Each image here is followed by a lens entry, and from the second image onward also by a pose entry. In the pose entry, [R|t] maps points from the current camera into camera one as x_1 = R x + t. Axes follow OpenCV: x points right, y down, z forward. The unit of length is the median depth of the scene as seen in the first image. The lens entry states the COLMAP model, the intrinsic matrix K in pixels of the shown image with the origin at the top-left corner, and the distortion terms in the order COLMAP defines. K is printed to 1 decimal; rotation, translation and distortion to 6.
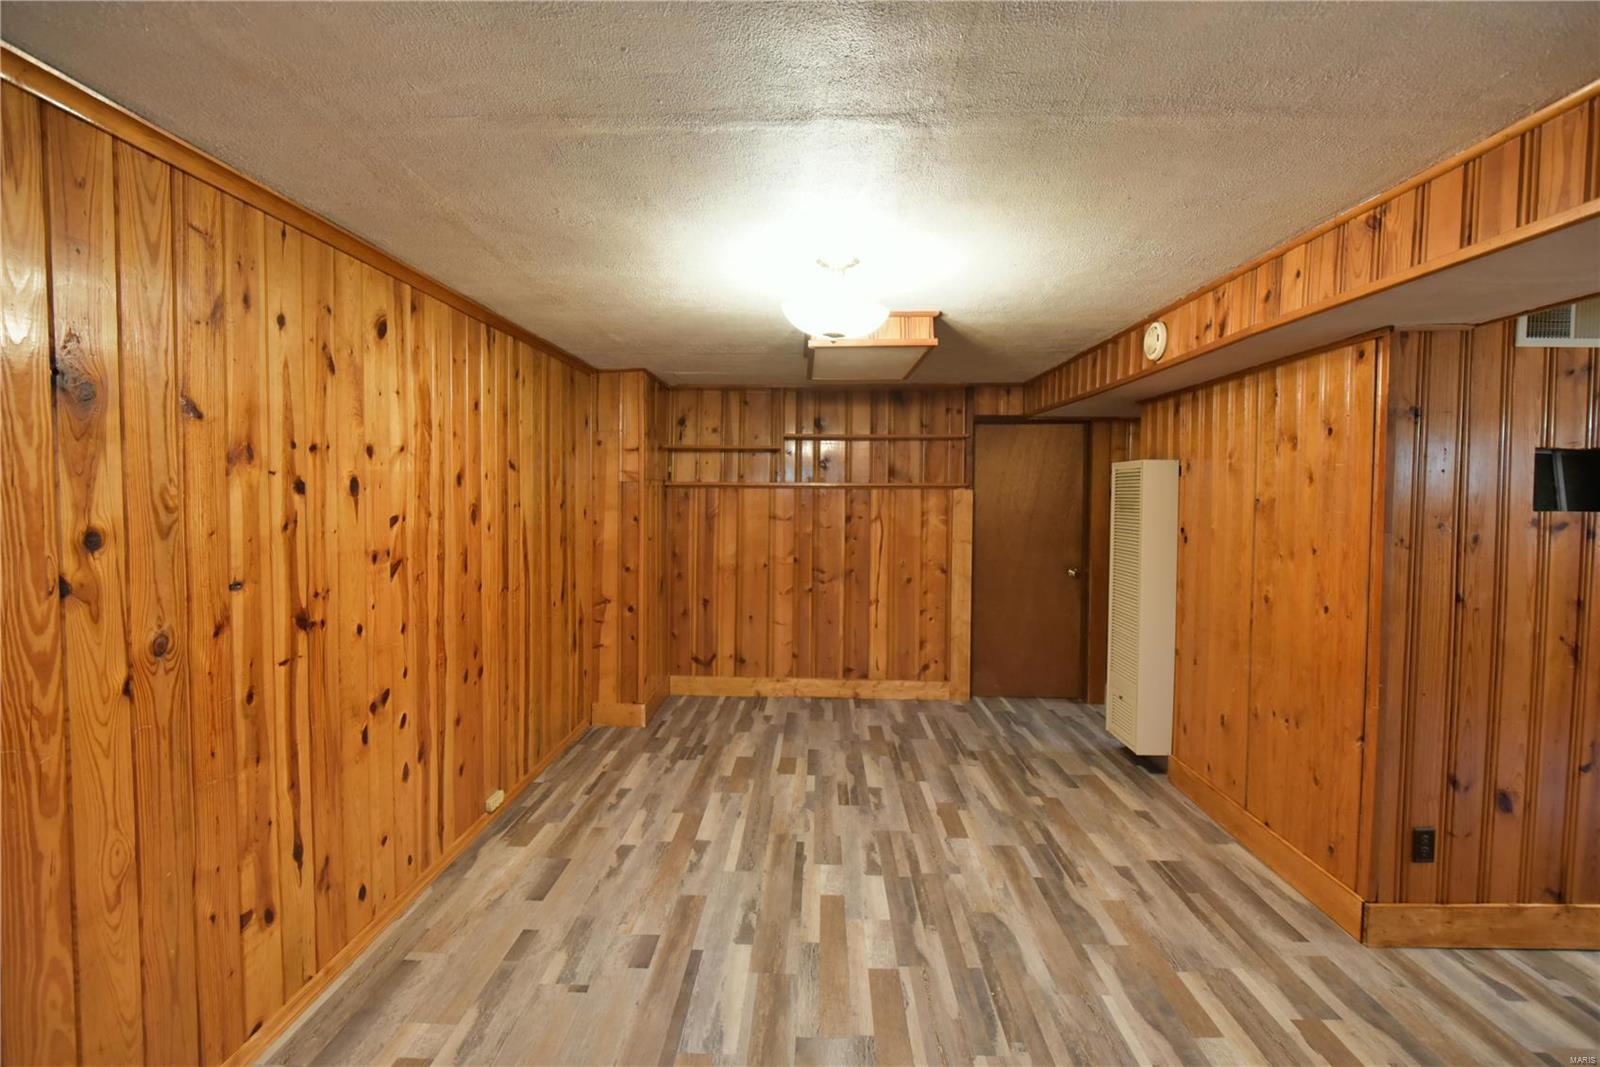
lens RADIAL K [[730.7, 0, 804.6], [0, 730.7, 522.8], [0, 0, 1]] dist [-0.011876, -0.001529]
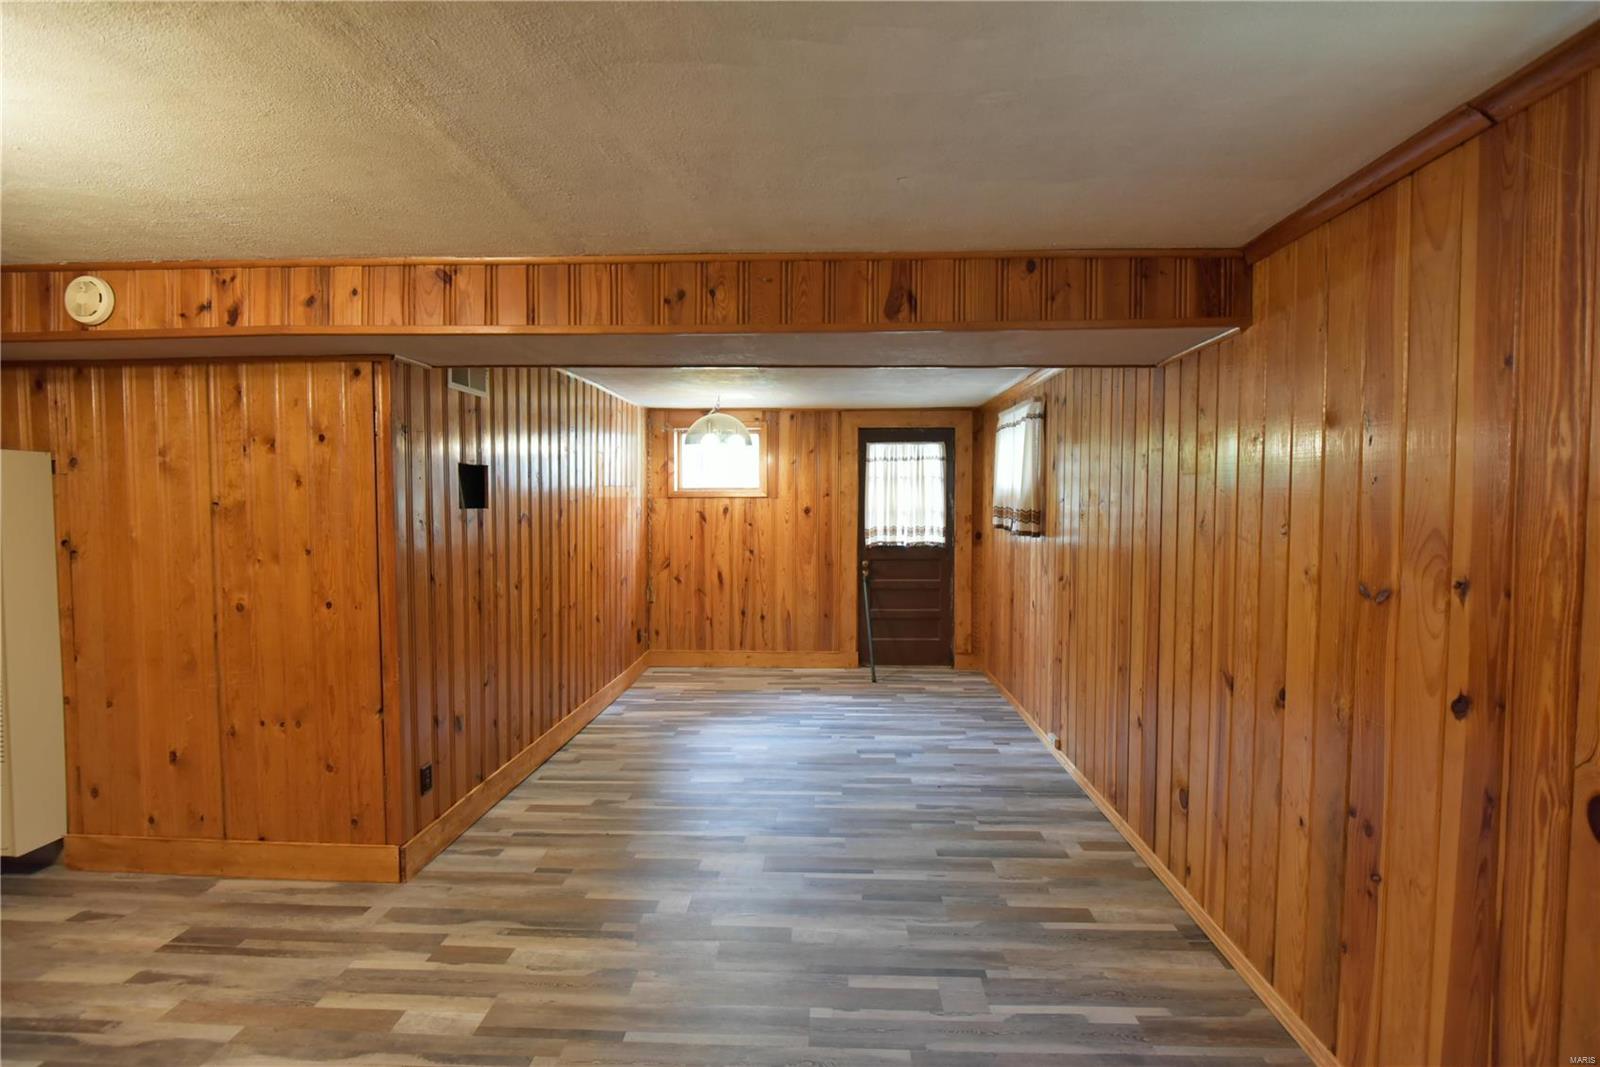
lens RADIAL K [[730.7, 0, 799.7], [0, 730.7, 522.9], [0, 0, 1]] dist [-0.011876, -0.001529]
pose [[0.026649, -0.039488, 0.998865, -0.358662], [0.038820, 0.998507, 0.038438, -0.017066], [-0.998891, 0.037751, 0.028142, 0.302358]]
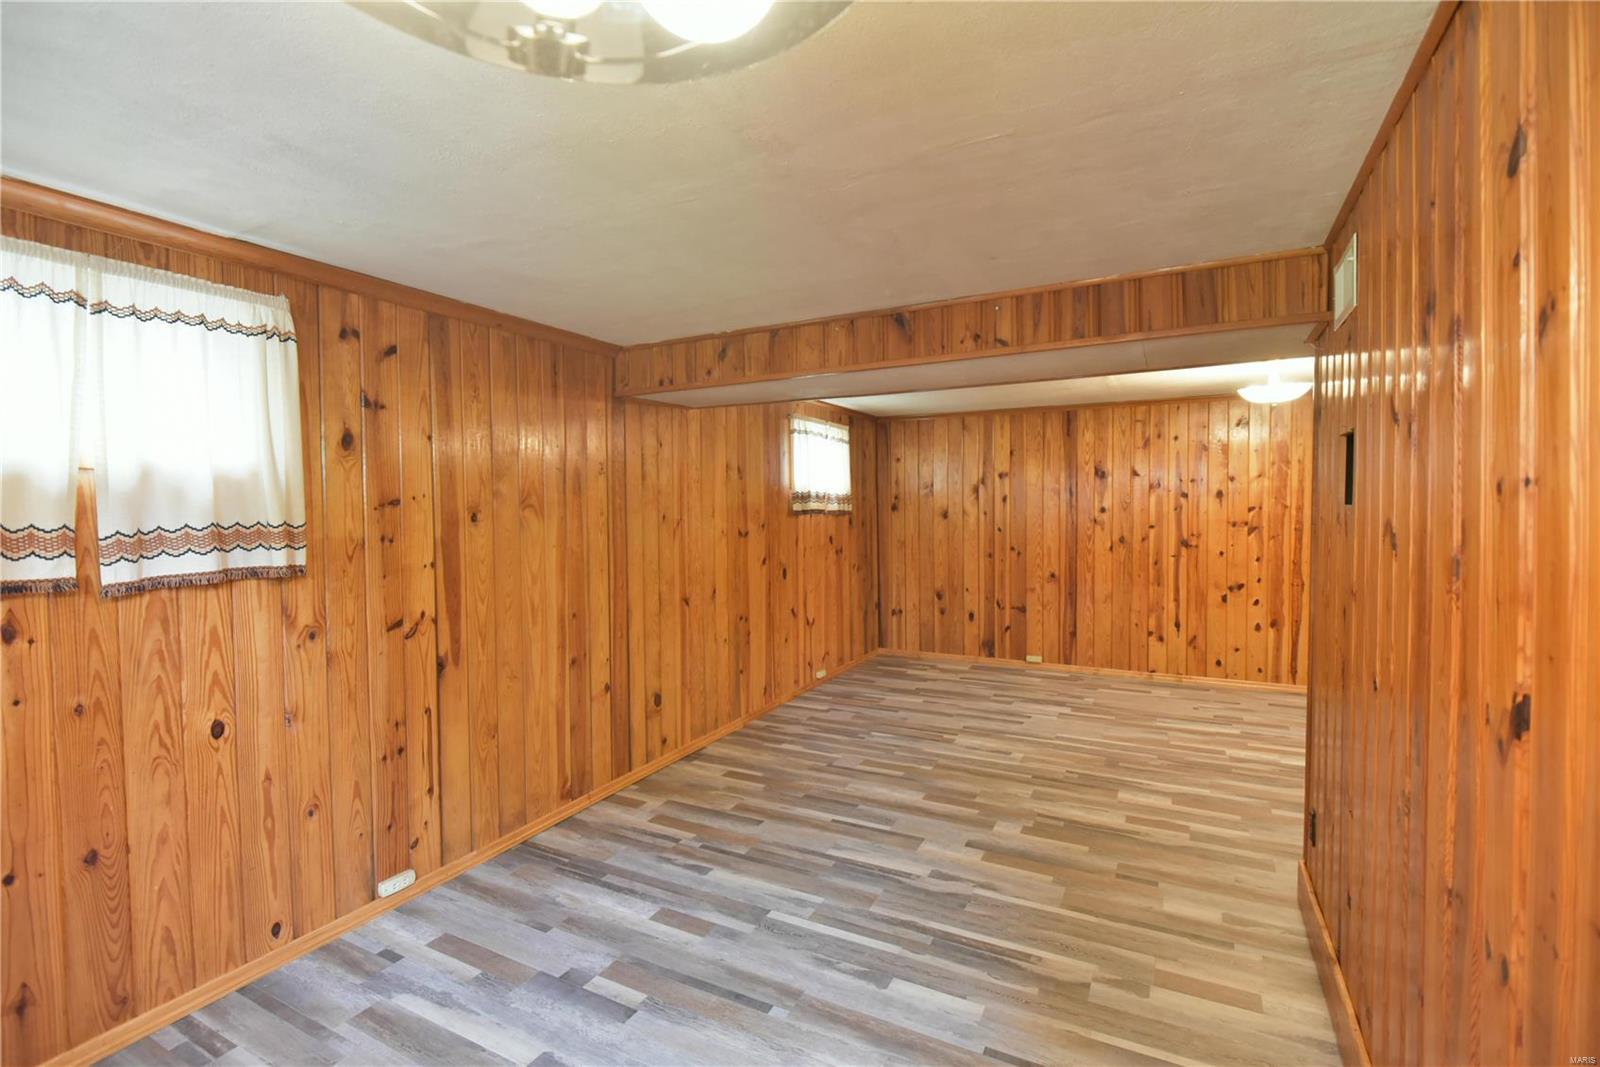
lens RADIAL K [[730.7, 0, 793.7], [0, 730.7, 522.6], [0, 0, 1]] dist [-0.011876, -0.001529]
pose [[-0.447941, 0.024217, -0.893735, 2.102288], [-0.027274, 0.998798, 0.040734, -0.014638], [0.893647, 0.042622, -0.446741, 0.773429]]
